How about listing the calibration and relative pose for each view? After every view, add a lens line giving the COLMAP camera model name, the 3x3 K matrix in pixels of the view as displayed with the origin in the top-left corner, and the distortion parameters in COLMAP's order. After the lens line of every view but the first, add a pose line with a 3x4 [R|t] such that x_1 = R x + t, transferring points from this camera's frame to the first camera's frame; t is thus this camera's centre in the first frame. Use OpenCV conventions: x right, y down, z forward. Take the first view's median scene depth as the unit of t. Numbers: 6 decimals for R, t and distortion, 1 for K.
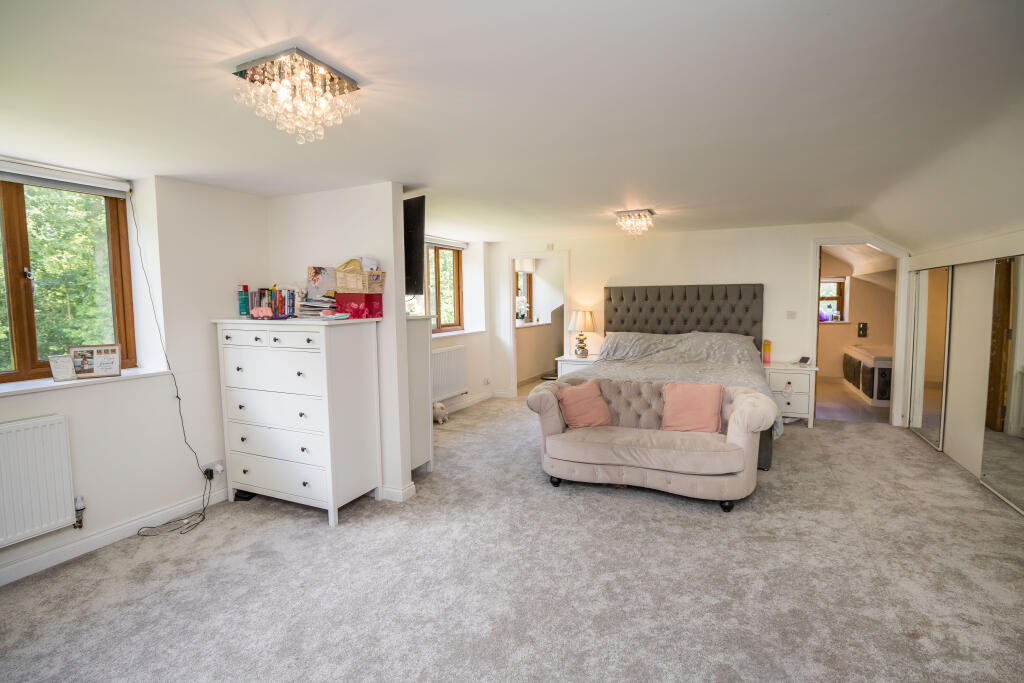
lens RADIAL K [[503.2, 0, 512.0], [0, 503.2, 341.5], [0, 0, 1]] dist [-0.021373, 0.000425]
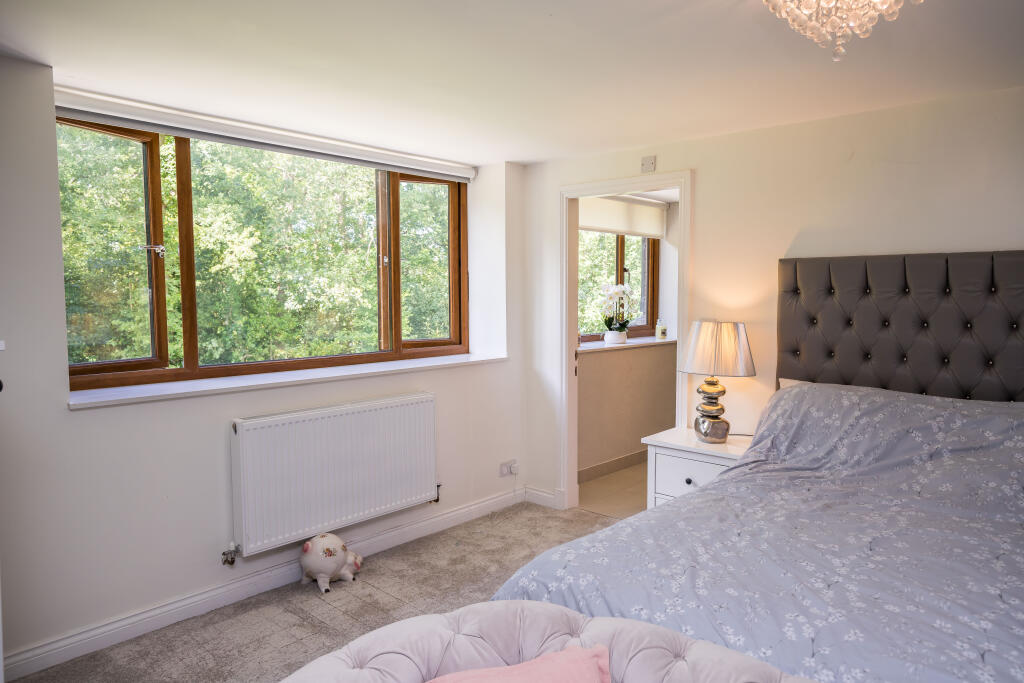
lens RADIAL K [[669.5, 0, 512.0], [0, 669.5, 341.5], [0, 0, 1]] dist [0.003020, 0.000896]
pose [[0.955639, 0.033352, -0.292646, 0.140204], [-0.035306, 0.999376, -0.001396, -0.038646], [0.292417, 0.011666, 0.956220, 0.460951]]
